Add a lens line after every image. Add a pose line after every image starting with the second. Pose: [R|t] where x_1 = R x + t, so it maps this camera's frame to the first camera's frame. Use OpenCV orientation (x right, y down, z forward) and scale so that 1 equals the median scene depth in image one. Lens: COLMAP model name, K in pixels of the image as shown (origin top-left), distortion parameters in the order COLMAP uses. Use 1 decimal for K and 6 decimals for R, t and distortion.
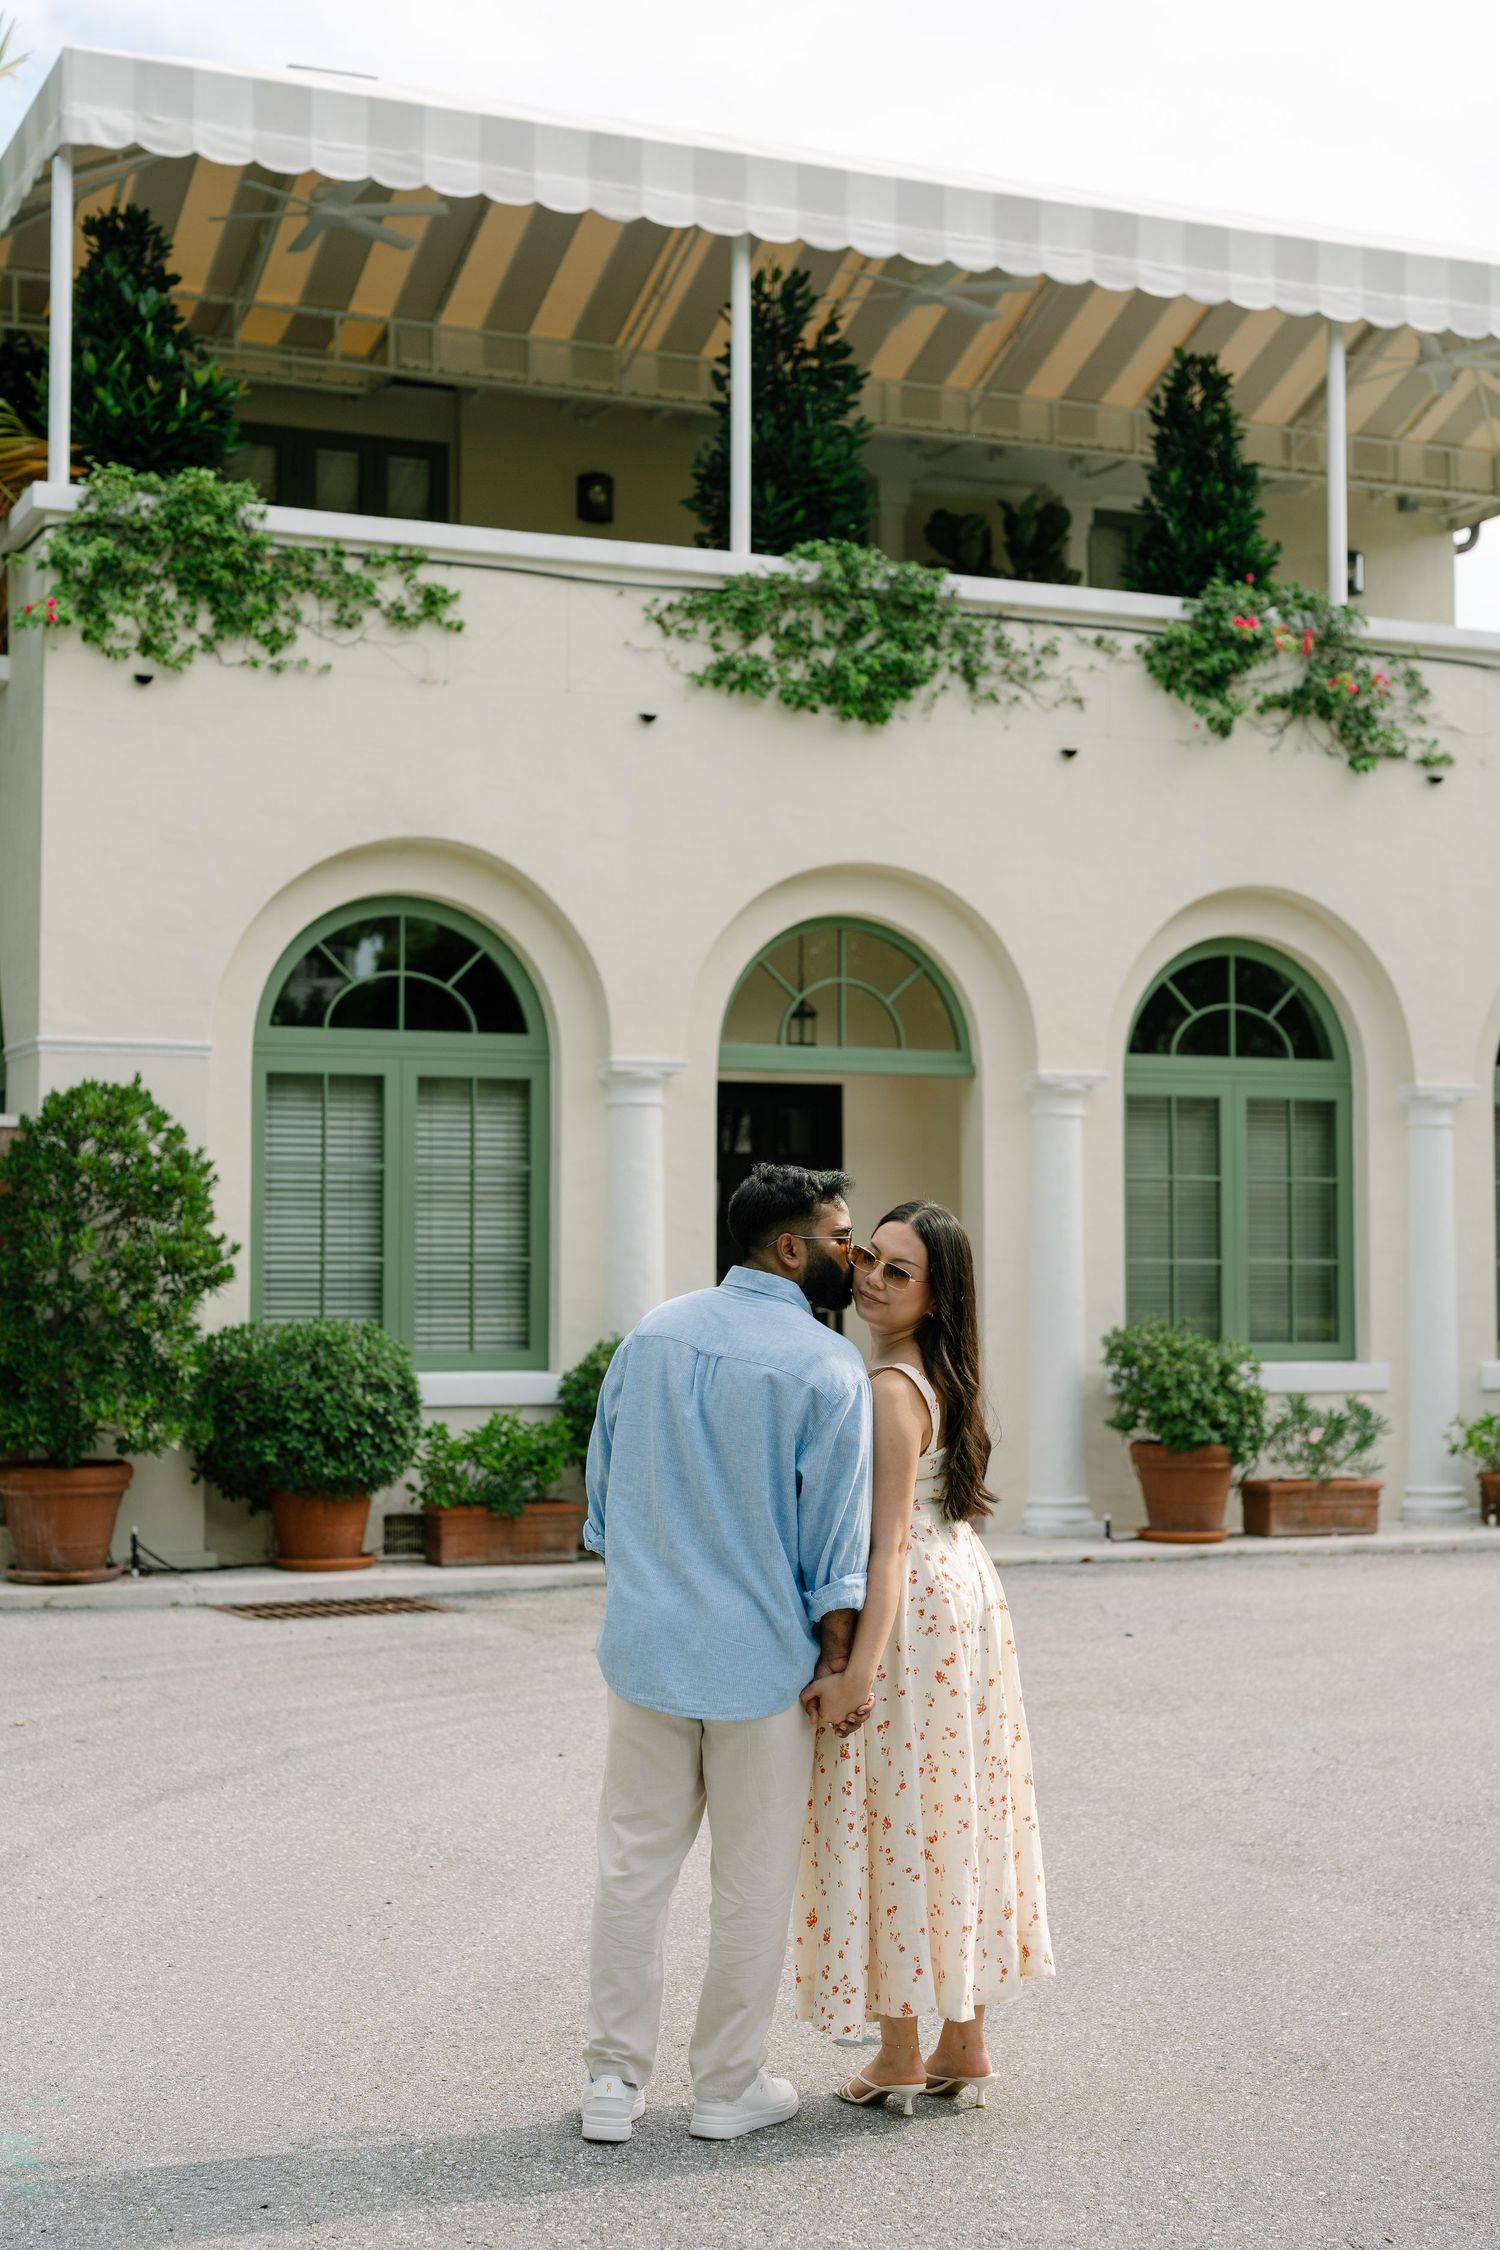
lens RADIAL K [[3097.3, 0, 747.8], [0, 3097.3, 1081.4], [0, 0, 1]] dist [-0.013553, 0.031270]
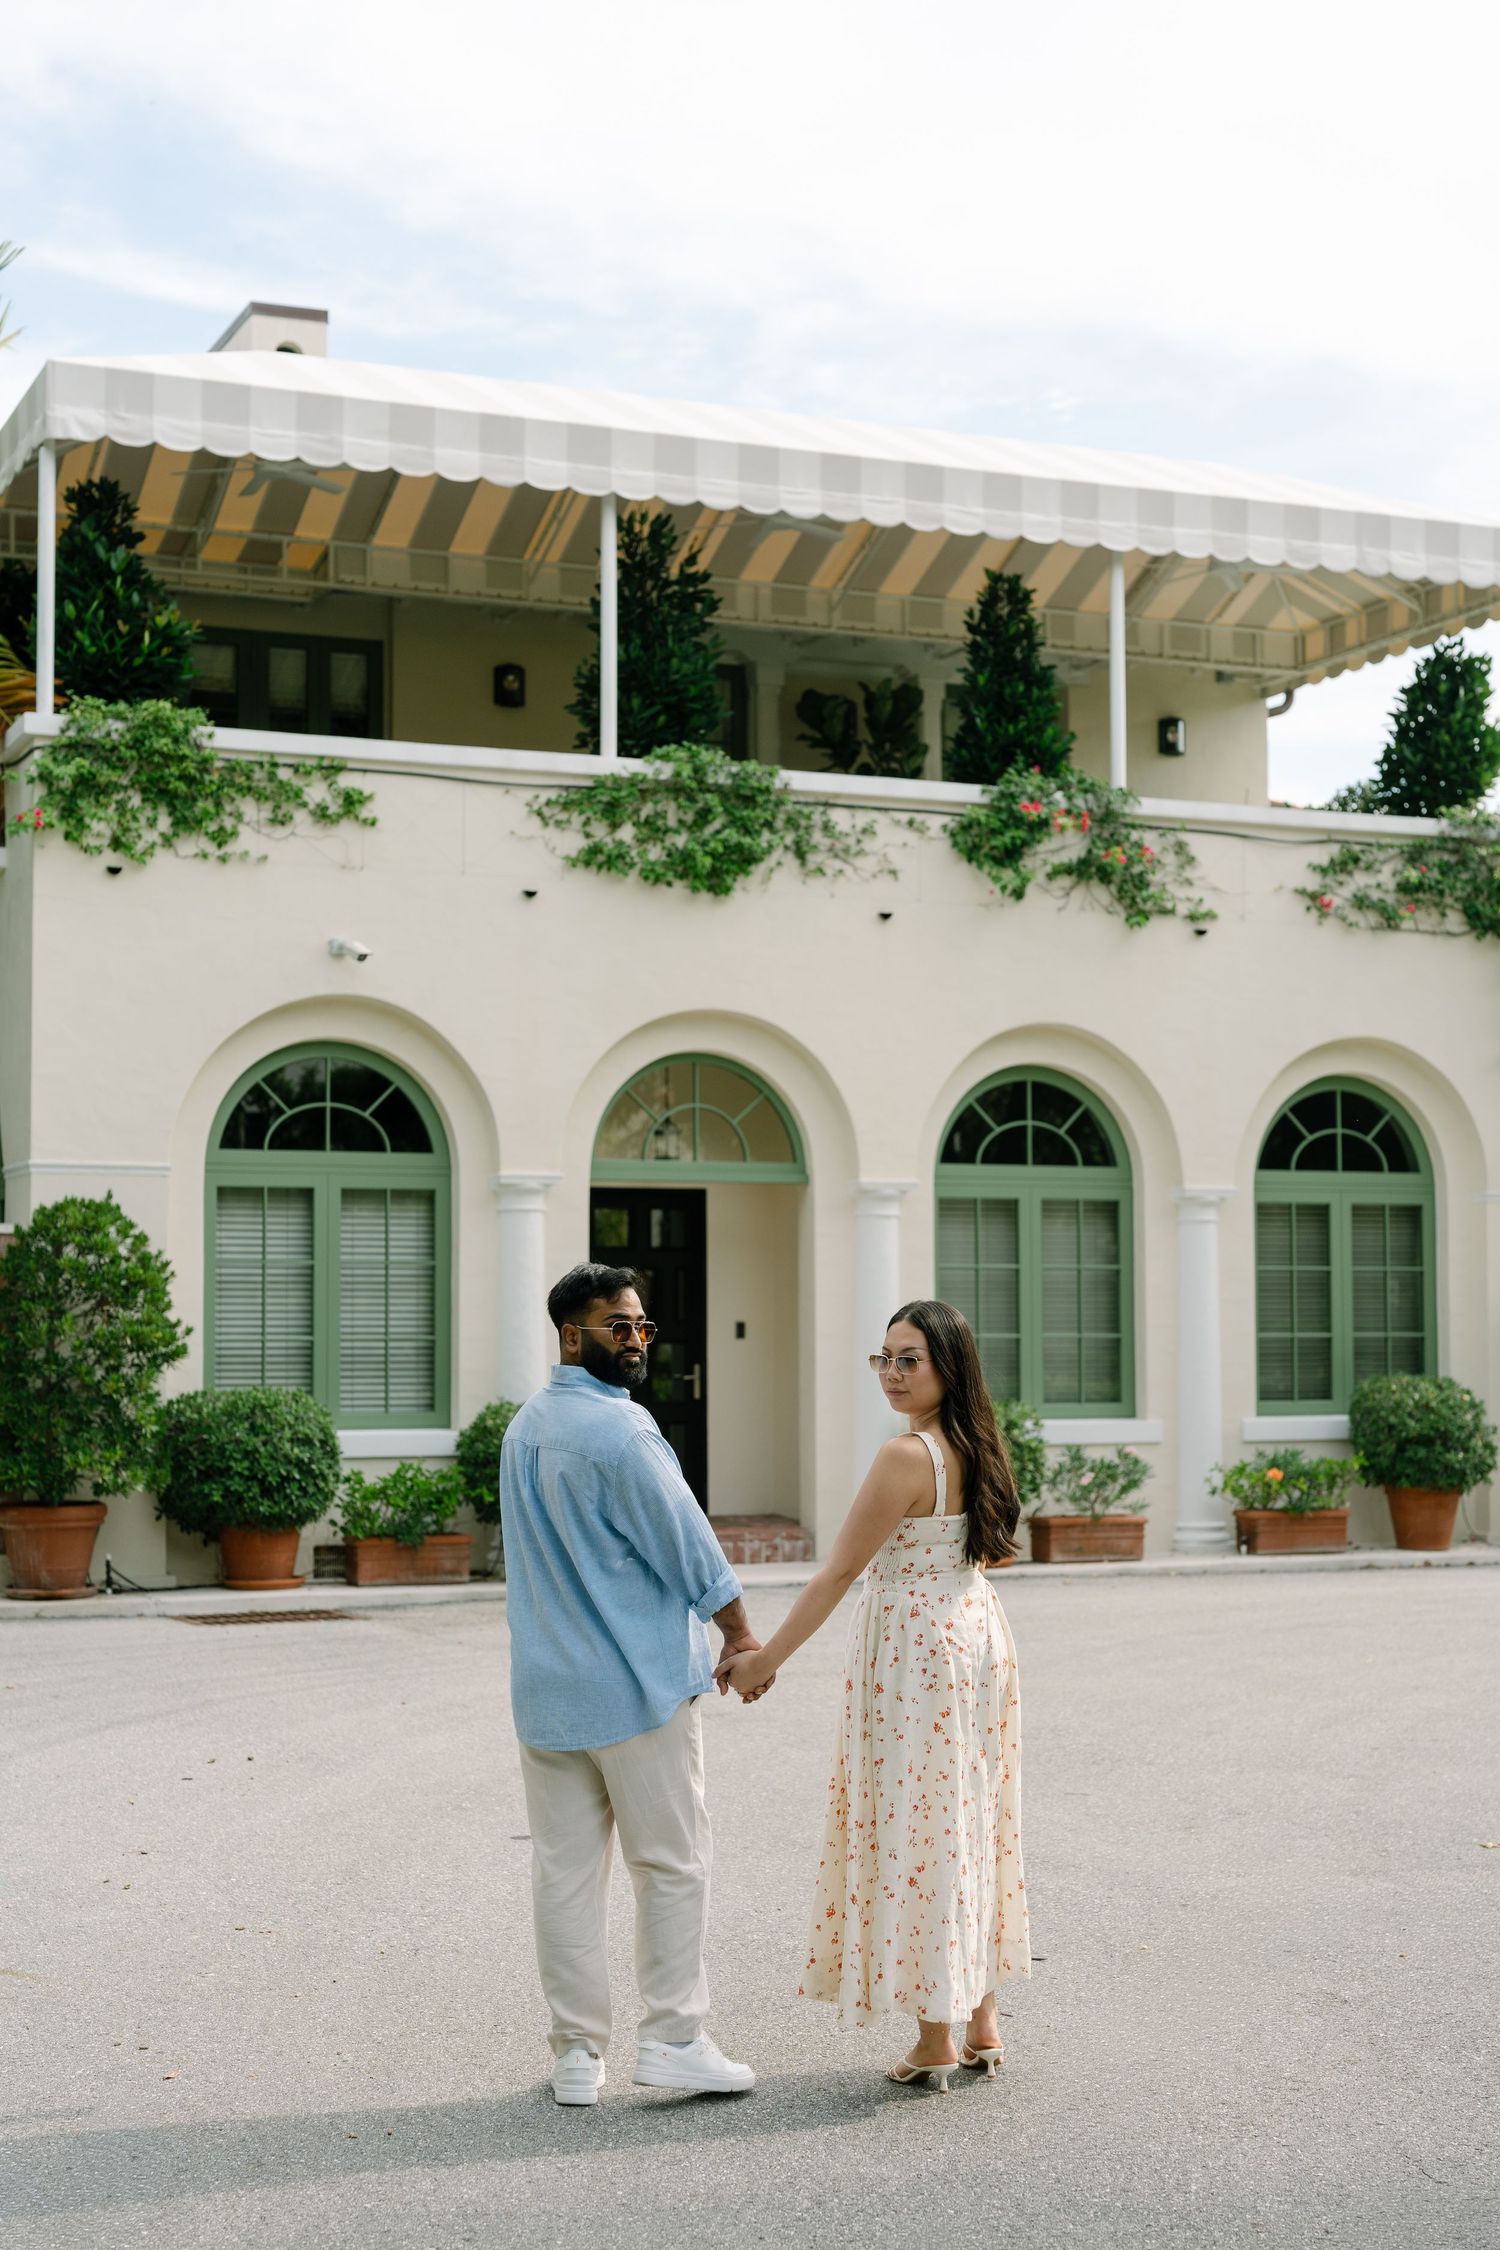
lens RADIAL K [[3011.2, 0, 754.6], [0, 3011.2, 1150.5], [0, 0, 1]] dist [-0.010242, -0.003881]
pose [[0.999979, -0.004732, 0.004445, 0.049523], [0.004739, 0.999988, -0.001591, -0.013435], [-0.004438, 0.001612, 0.999989, -0.183763]]
